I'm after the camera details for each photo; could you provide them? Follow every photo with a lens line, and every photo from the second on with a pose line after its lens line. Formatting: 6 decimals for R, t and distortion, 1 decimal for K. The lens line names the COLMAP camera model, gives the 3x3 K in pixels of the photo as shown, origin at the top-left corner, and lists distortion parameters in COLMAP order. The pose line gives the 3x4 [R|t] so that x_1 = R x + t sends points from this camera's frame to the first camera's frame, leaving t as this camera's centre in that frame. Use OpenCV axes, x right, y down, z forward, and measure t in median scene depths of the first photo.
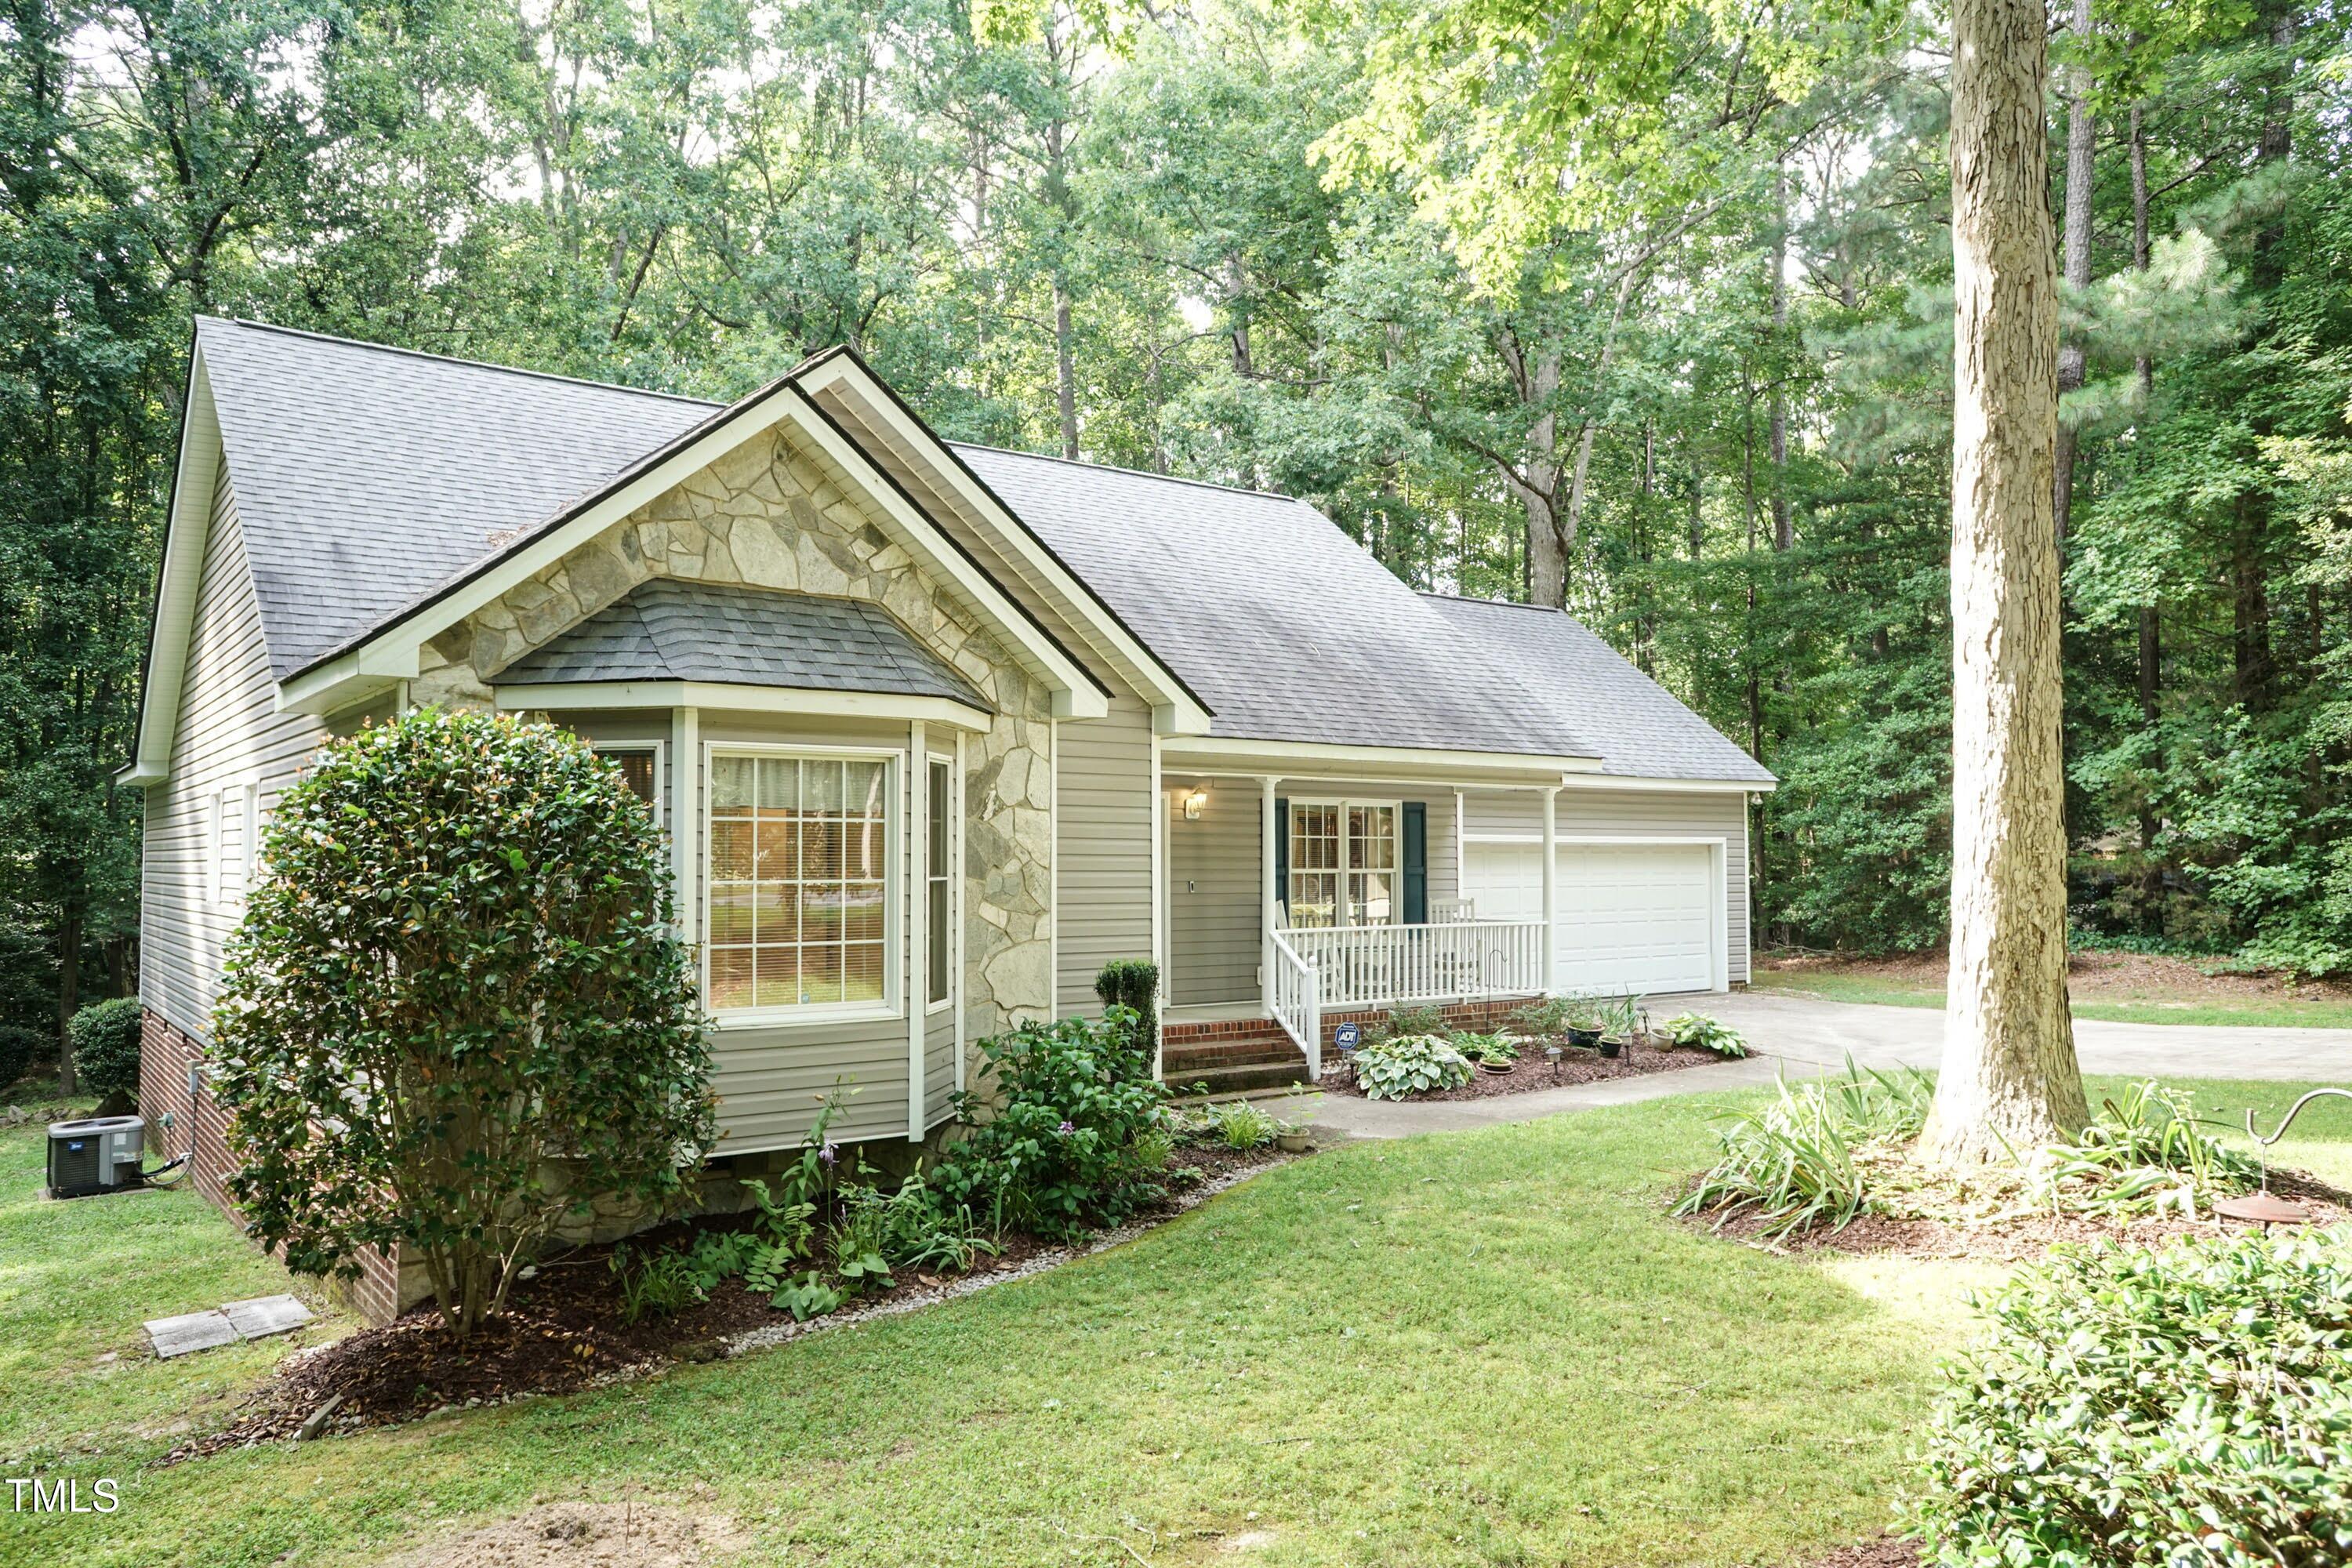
lens RADIAL K [[1608.5, 0, 1175.5], [0, 1608.5, 790.6], [0, 0, 1]] dist [0.025176, 0.010049]
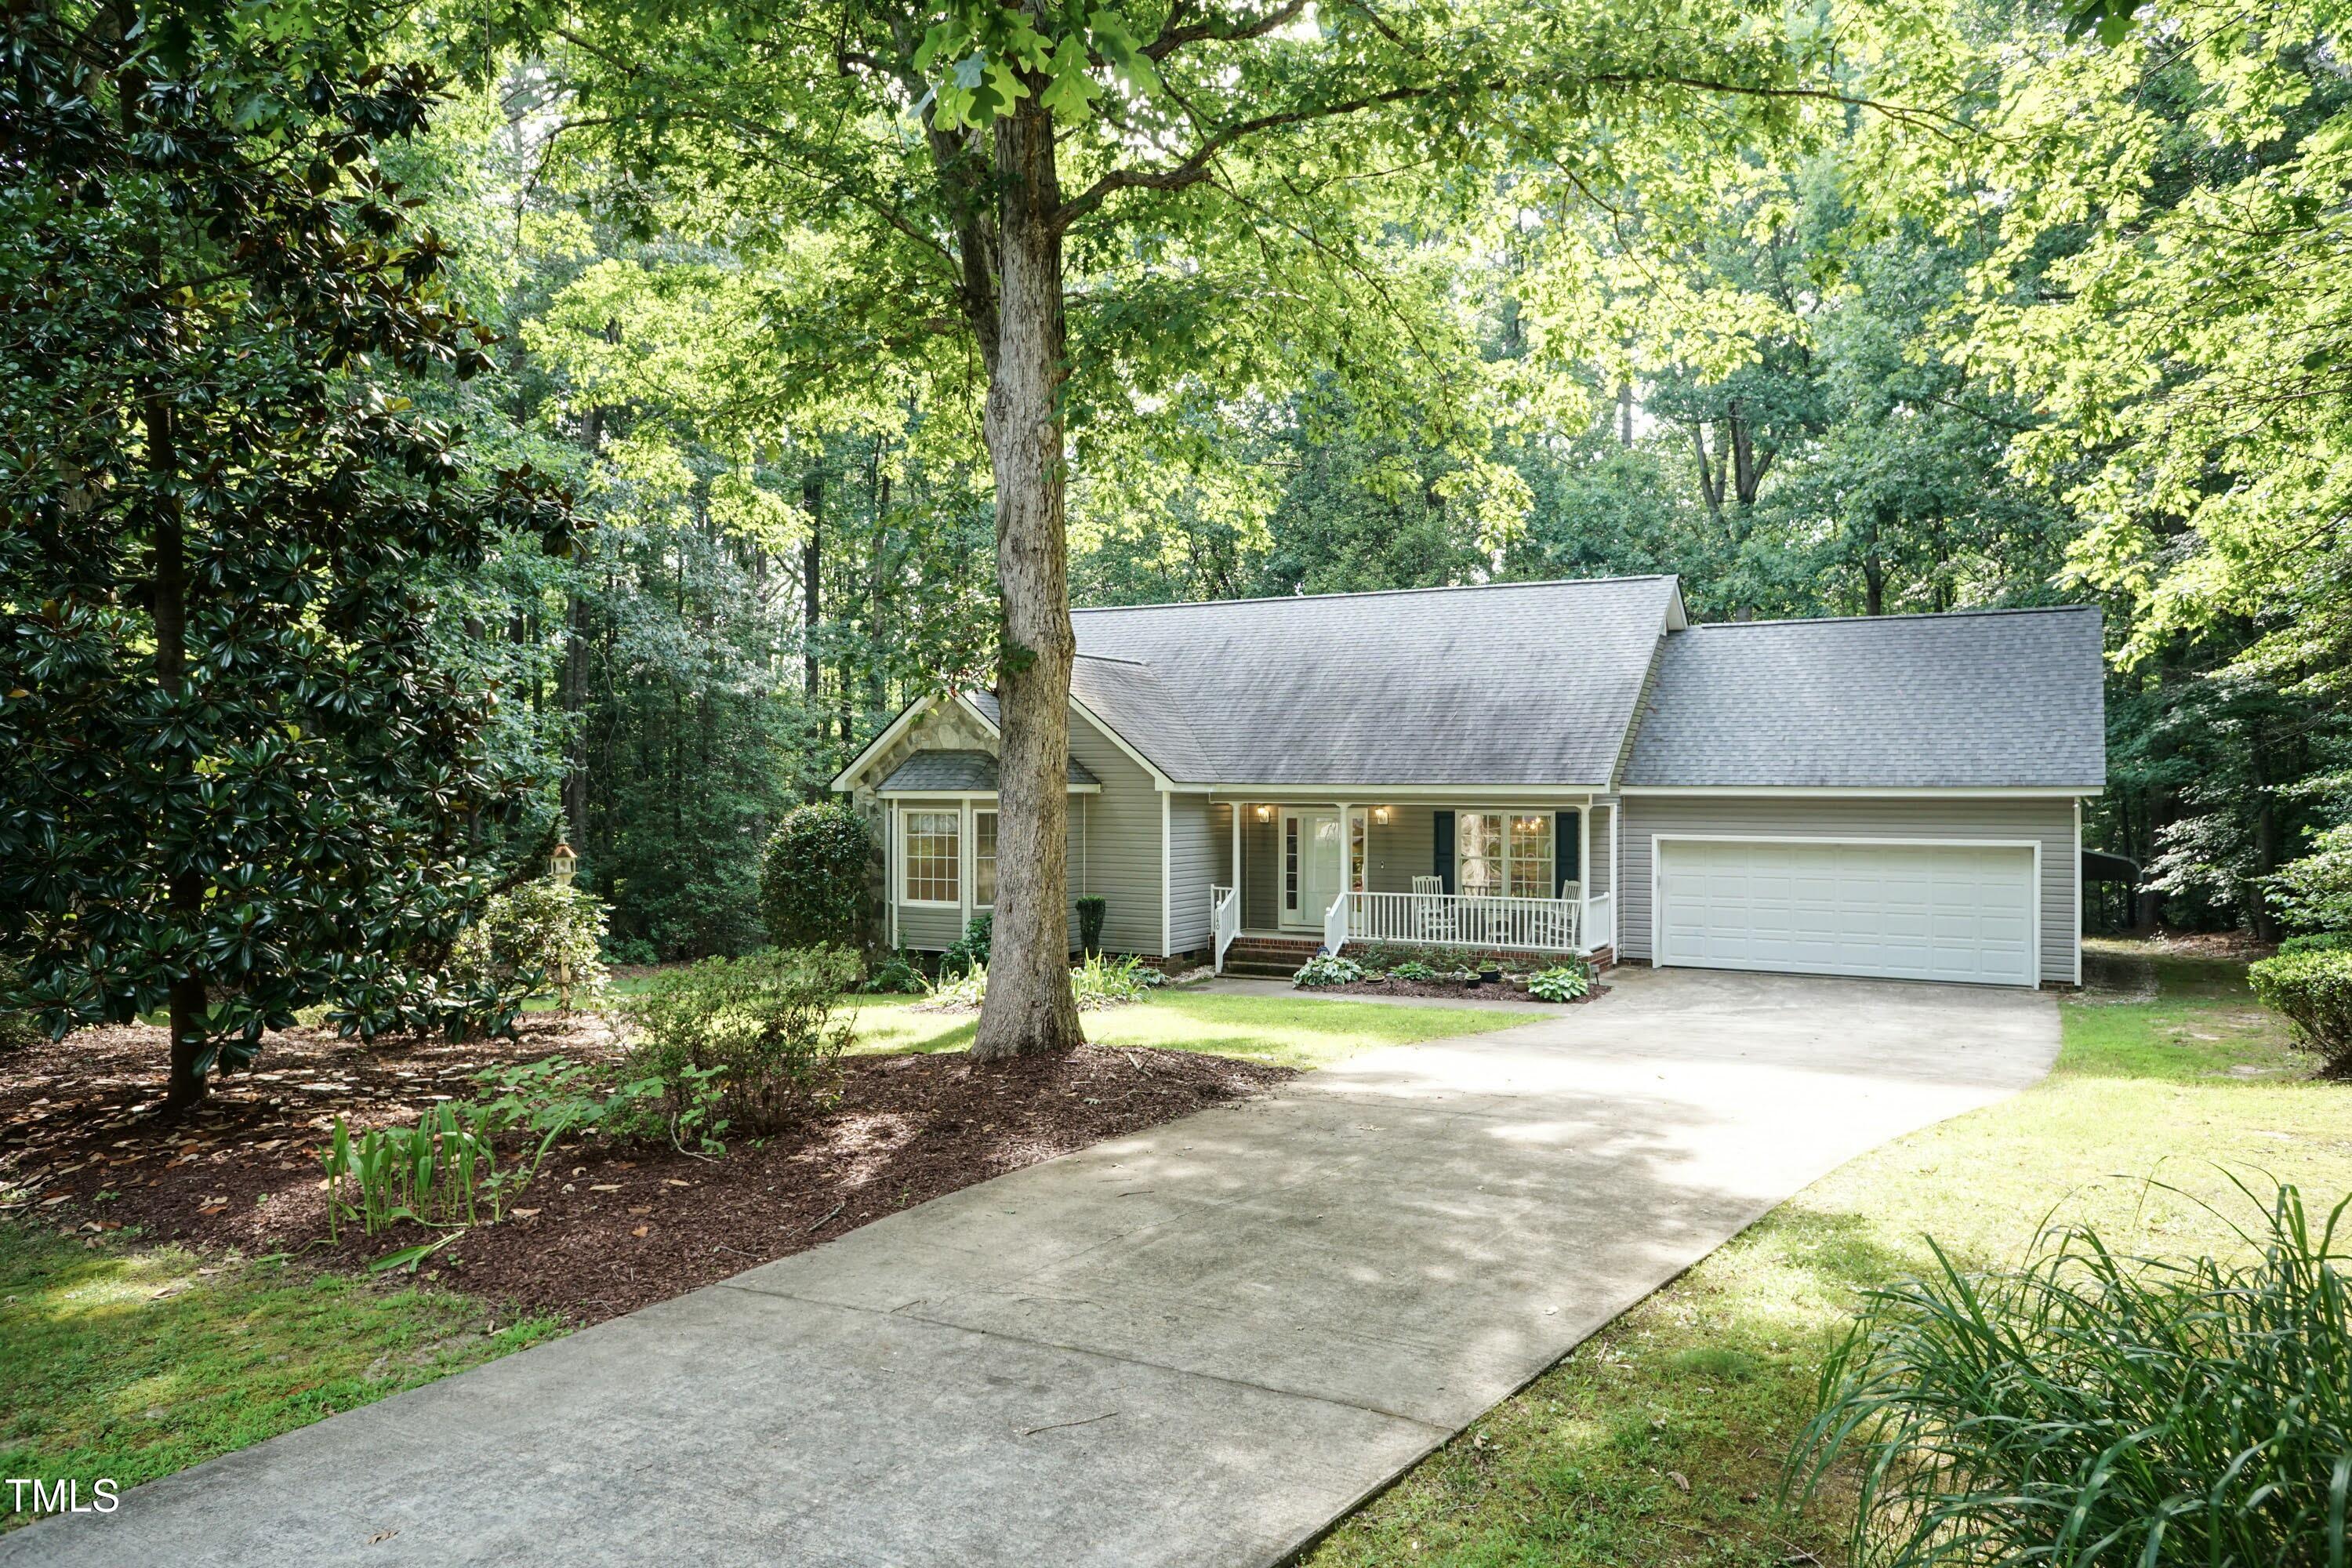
lens RADIAL K [[1608.5, 0, 1175.8], [0, 1608.5, 785.5], [0, 0, 1]] dist [0.025176, 0.010049]
pose [[0.435866, 0.000431, -0.900012, 1.287190], [0.033638, 0.999293, 0.016769, -0.052464], [0.899383, -0.037584, 0.435543, 0.070281]]
